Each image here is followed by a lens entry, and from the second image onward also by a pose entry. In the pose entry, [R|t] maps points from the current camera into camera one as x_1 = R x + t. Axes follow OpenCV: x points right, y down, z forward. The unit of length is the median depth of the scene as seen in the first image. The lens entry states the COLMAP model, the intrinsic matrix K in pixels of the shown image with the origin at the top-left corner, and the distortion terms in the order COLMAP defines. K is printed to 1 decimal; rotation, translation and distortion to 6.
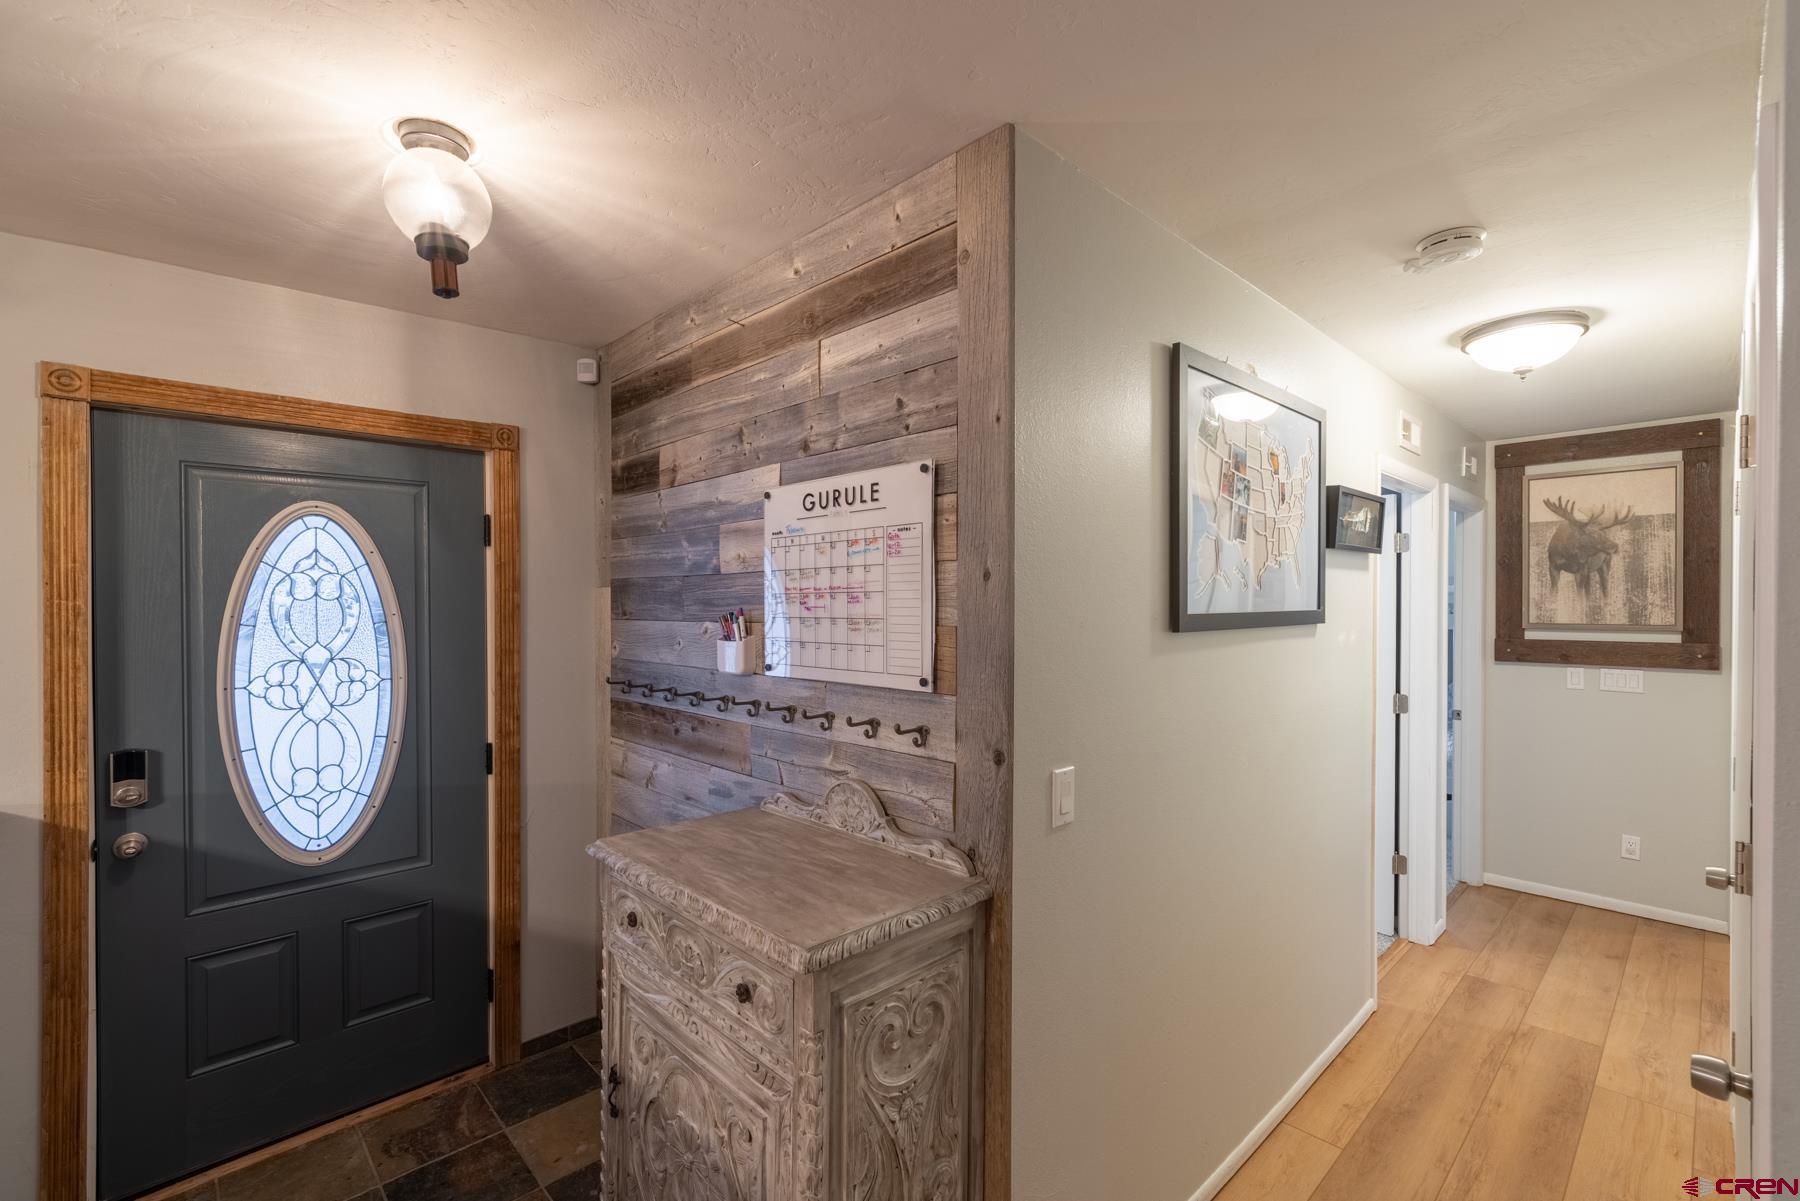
lens RADIAL K [[778.9, 0, 902.3], [0, 778.9, 607.3], [0, 0, 1]] dist [0.004009, 0.000646]
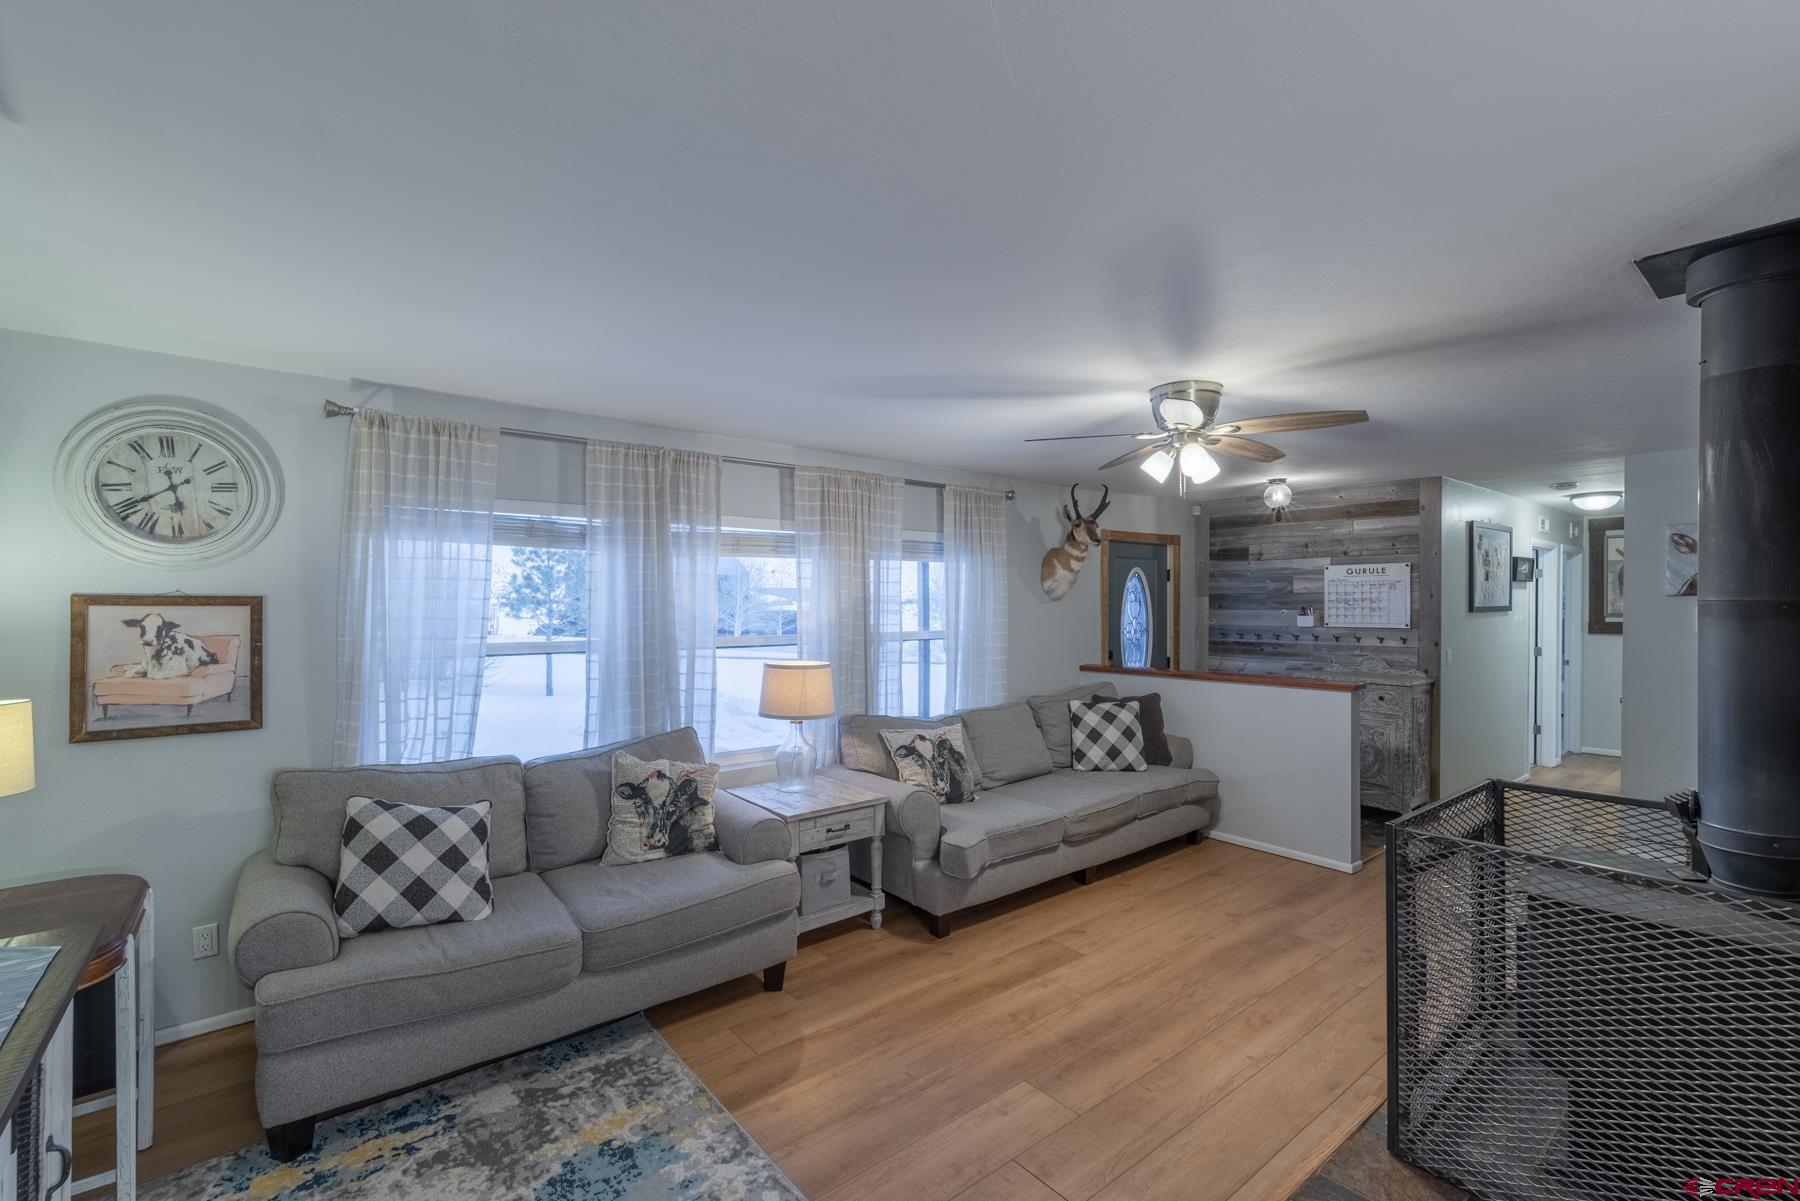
lens RADIAL K [[778.9, 0, 902.3], [0, 778.9, 607.3], [0, 0, 1]] dist [0.004009, 0.000646]
pose [[0.996290, -0.000142, -0.086058, -1.446042], [0.000207, 1.000000, 0.000752, 0.007822], [0.086058, -0.000767, 0.996290, -2.026294]]
